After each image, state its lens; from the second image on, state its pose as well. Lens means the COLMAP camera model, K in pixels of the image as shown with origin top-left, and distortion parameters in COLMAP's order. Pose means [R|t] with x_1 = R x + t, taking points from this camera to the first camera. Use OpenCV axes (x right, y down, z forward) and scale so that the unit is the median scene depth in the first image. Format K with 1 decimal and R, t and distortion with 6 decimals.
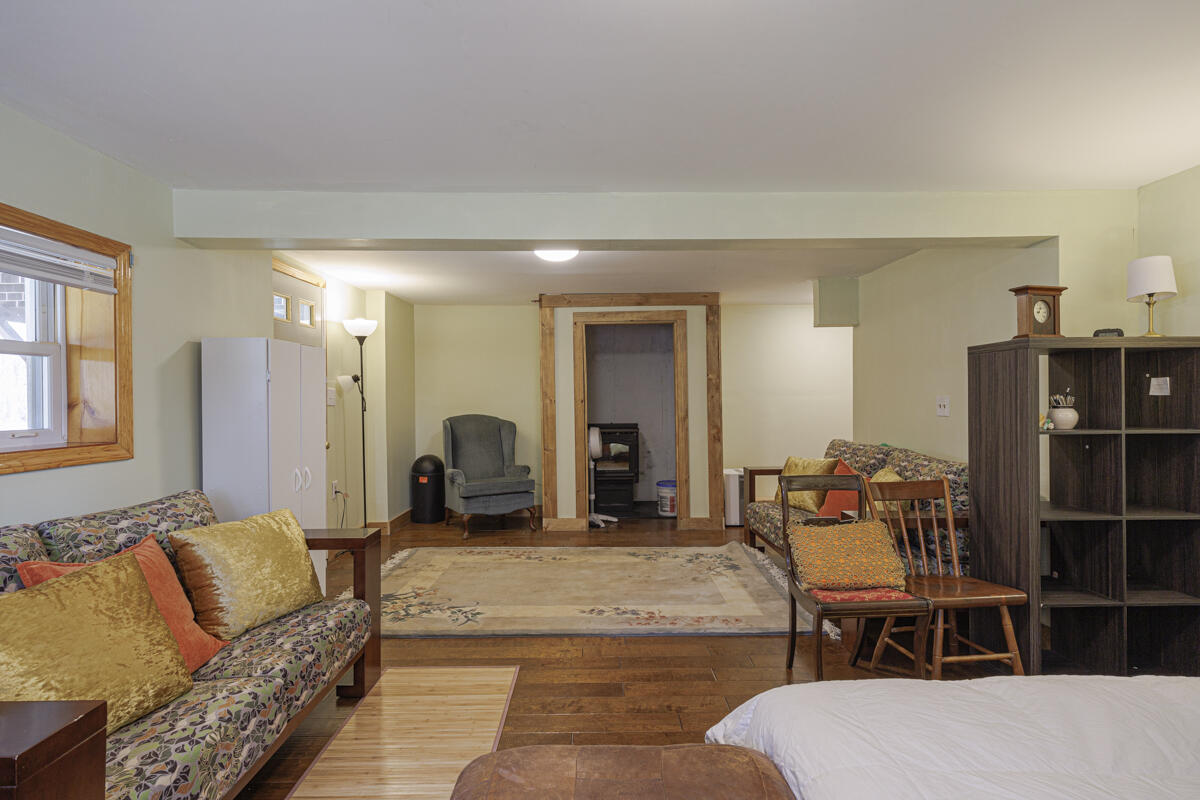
lens RADIAL K [[608.9, 0, 596.0], [0, 608.9, 396.3], [0, 0, 1]] dist [0.001556, 0.000109]
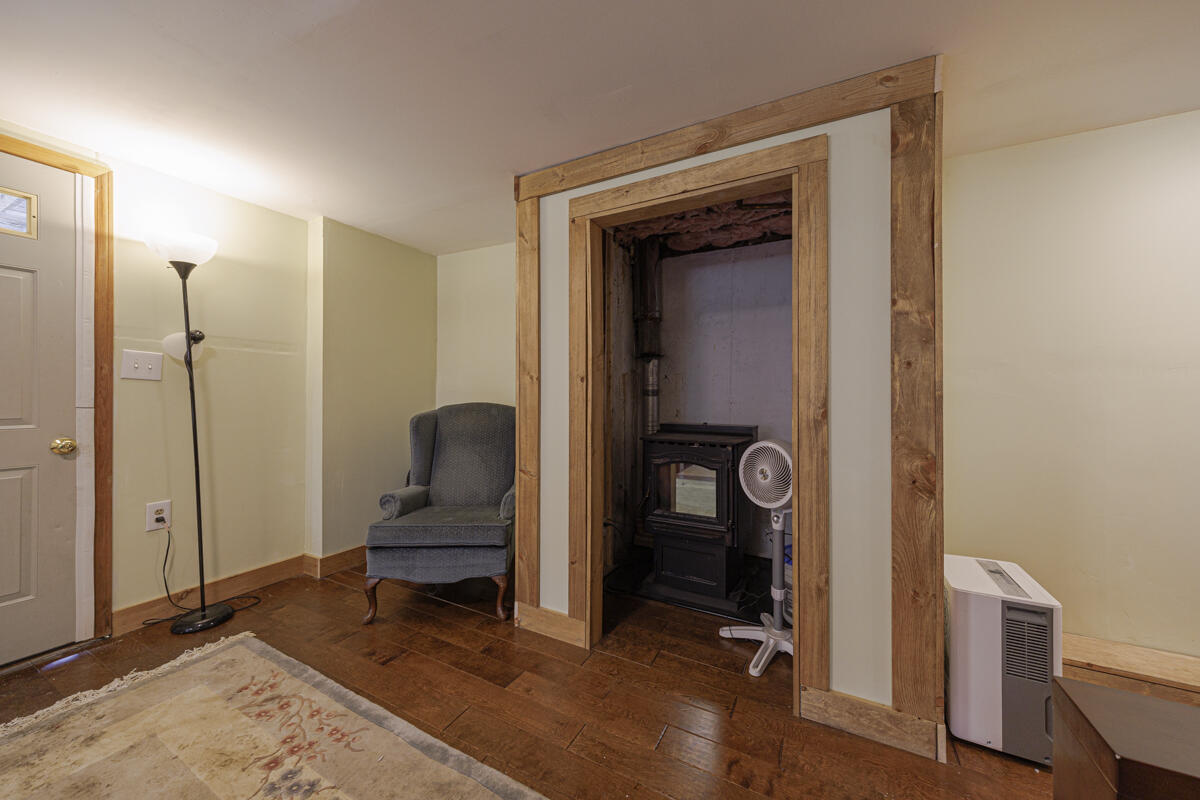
lens RADIAL K [[420.2, 0, 608.9], [0, 420.2, 395.2], [0, 0, 1]] dist [-0.007313, -0.000066]
pose [[0.892133, 0.012421, -0.451603, 0.146679], [-0.013761, 0.999905, 0.000318, 0.020791], [0.451564, 0.005931, 0.892219, 0.711509]]
